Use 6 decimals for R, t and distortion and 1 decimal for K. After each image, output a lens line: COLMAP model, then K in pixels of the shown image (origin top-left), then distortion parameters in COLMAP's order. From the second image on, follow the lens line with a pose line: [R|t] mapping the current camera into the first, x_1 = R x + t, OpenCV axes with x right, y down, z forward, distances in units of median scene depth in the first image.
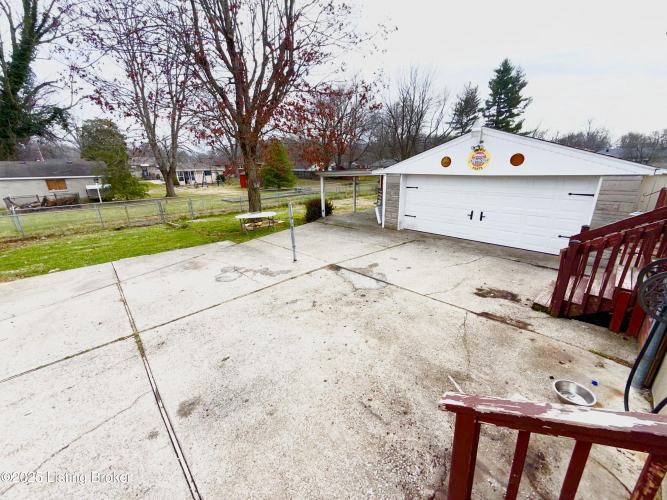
lens RADIAL K [[267.0, 0, 334.6], [0, 267.0, 253.3], [0, 0, 1]] dist [-0.000700, 0.000526]
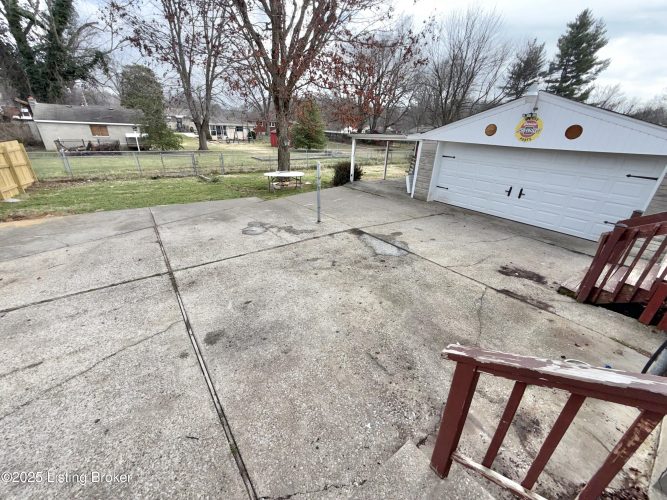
lens RADIAL K [[267.0, 0, 333.7], [0, 267.0, 254.1], [0, 0, 1]] dist [-0.000700, 0.000526]
pose [[0.991259, 0.103616, -0.081664, 0.002372], [-0.092911, 0.987737, 0.125473, 0.016771], [0.093664, -0.116789, 0.988730, -0.007934]]
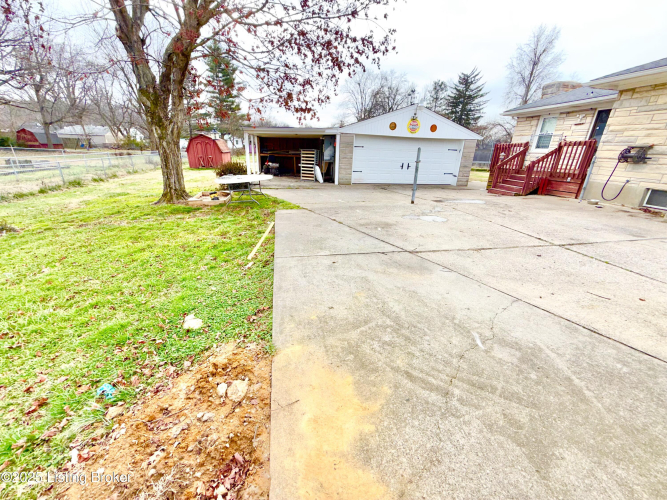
lens RADIAL K [[267.0, 0, 332.6], [0, 267.0, 250.8], [0, 0, 1]] dist [-0.000700, 0.000526]
pose [[0.531583, -0.268809, 0.803220, -1.286781], [0.219798, 0.959597, 0.175677, -0.050511], [-0.817991, 0.083159, 0.569189, 0.675940]]
